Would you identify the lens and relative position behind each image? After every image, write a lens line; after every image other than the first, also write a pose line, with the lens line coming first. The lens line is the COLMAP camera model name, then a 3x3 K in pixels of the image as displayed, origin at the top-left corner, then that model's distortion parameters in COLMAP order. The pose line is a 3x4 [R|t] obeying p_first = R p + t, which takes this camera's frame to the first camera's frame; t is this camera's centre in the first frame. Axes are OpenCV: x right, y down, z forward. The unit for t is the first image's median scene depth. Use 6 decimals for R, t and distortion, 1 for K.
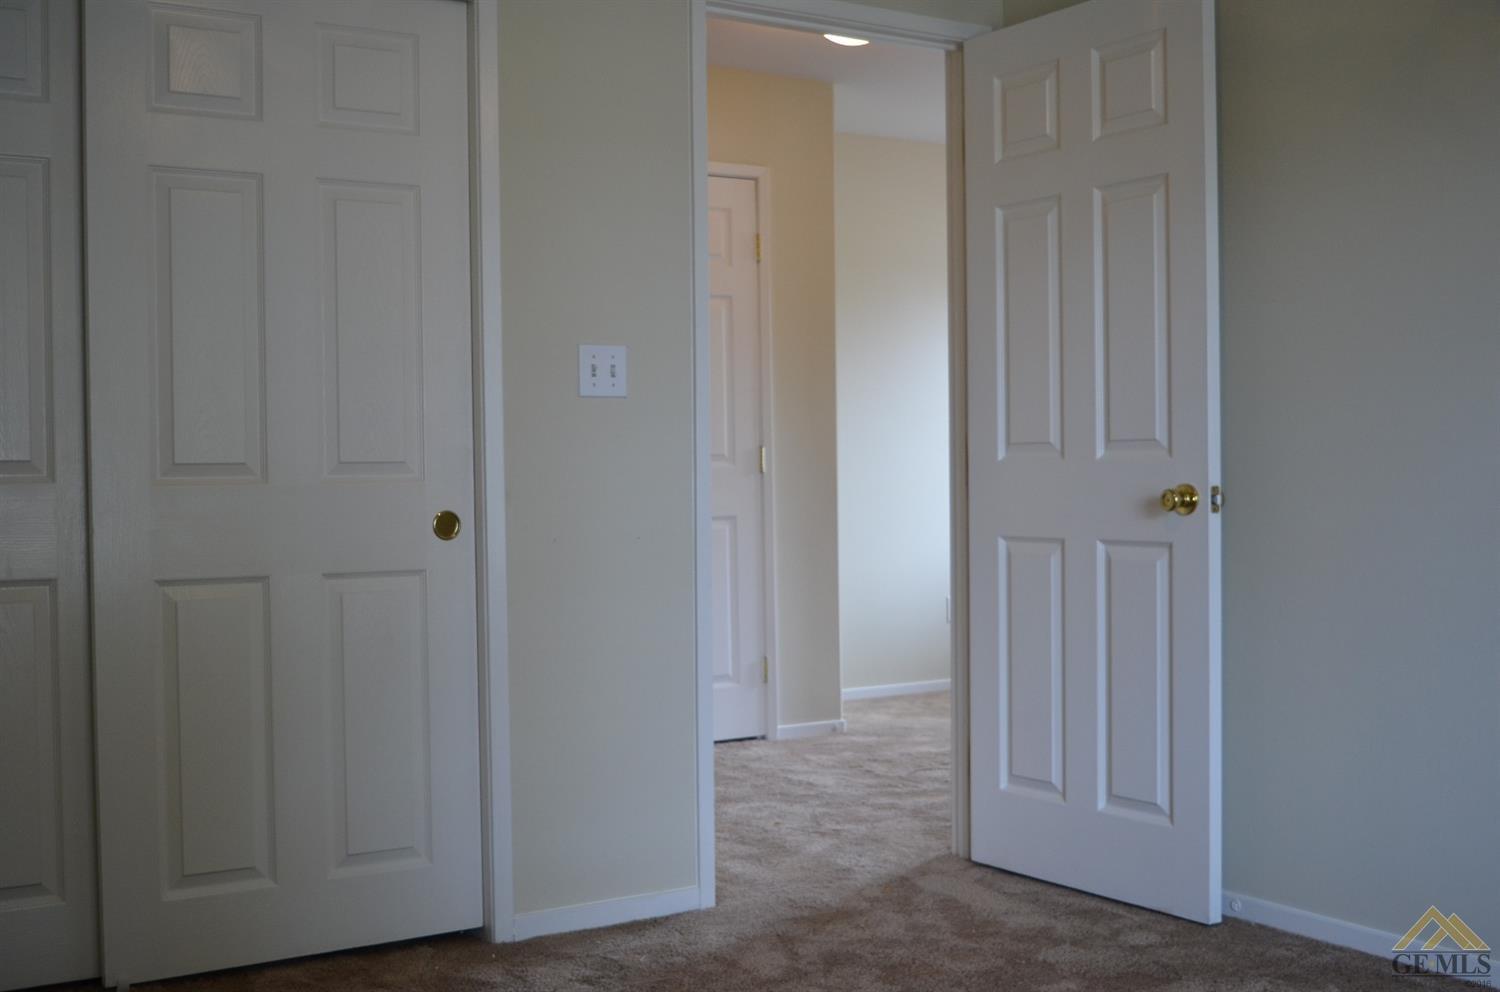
lens RADIAL K [[1738.7, 0, 750.2], [0, 1738.7, 497.6], [0, 0, 1]] dist [0.111109, 0.000000]
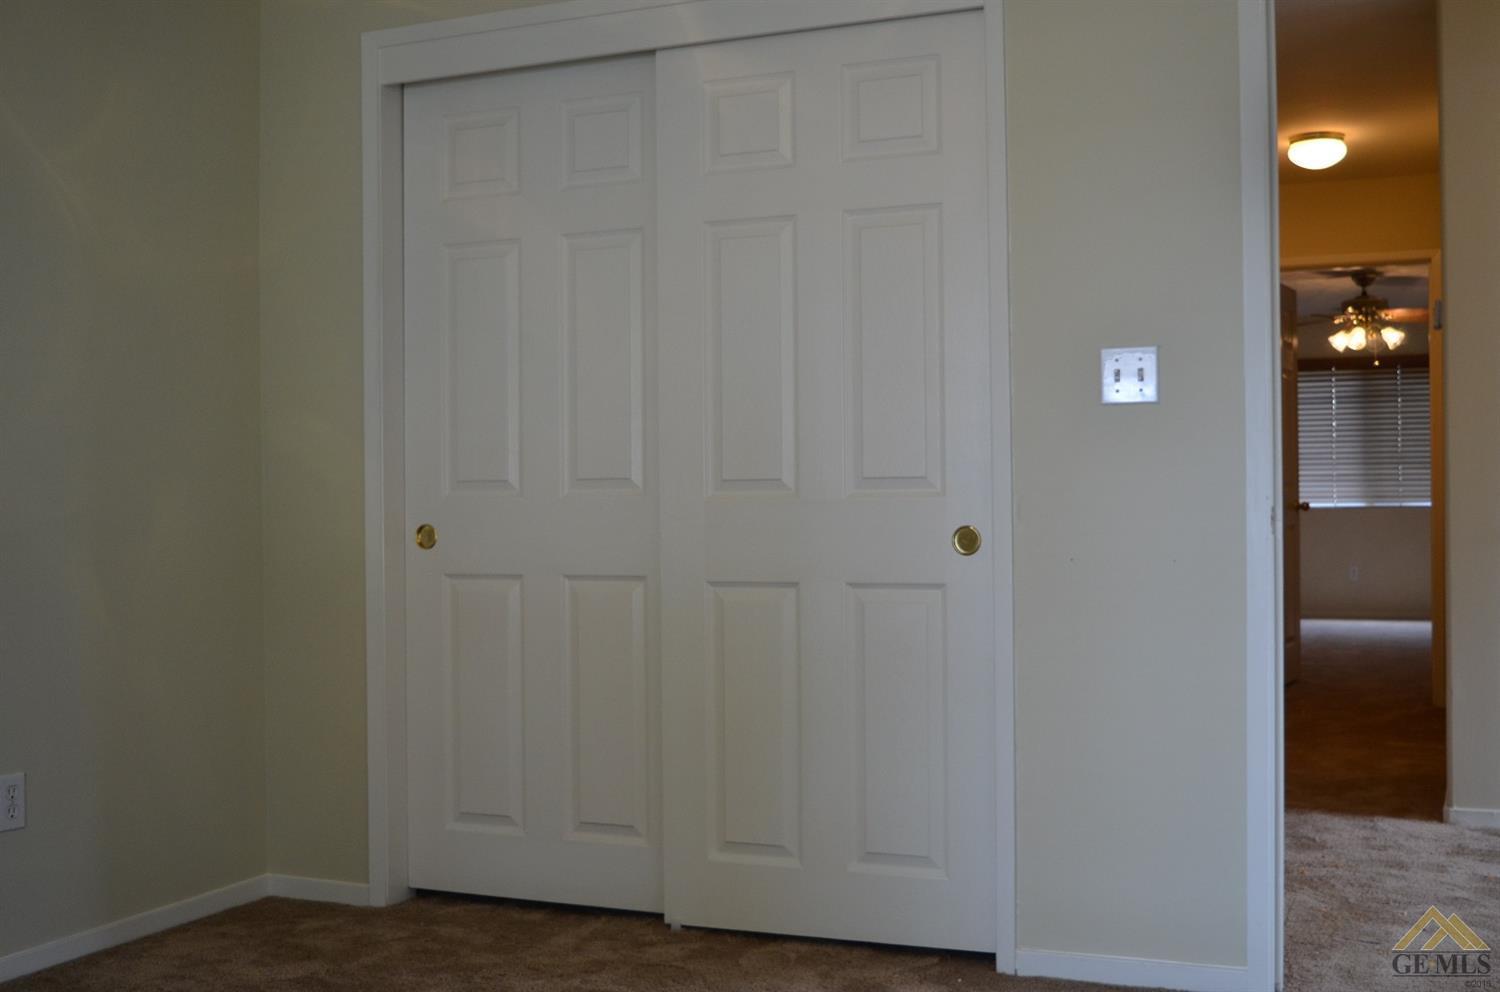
lens RADIAL K [[1738.7, 0, 750.3], [0, 1738.7, 493.8], [0, 0, 1]] dist [0.111109, 0.000000]
pose [[0.615465, 0.003384, -0.788157, 0.538622], [-0.005965, 0.999982, -0.000365, -0.009672], [0.788142, 0.004925, 0.615474, 0.295272]]
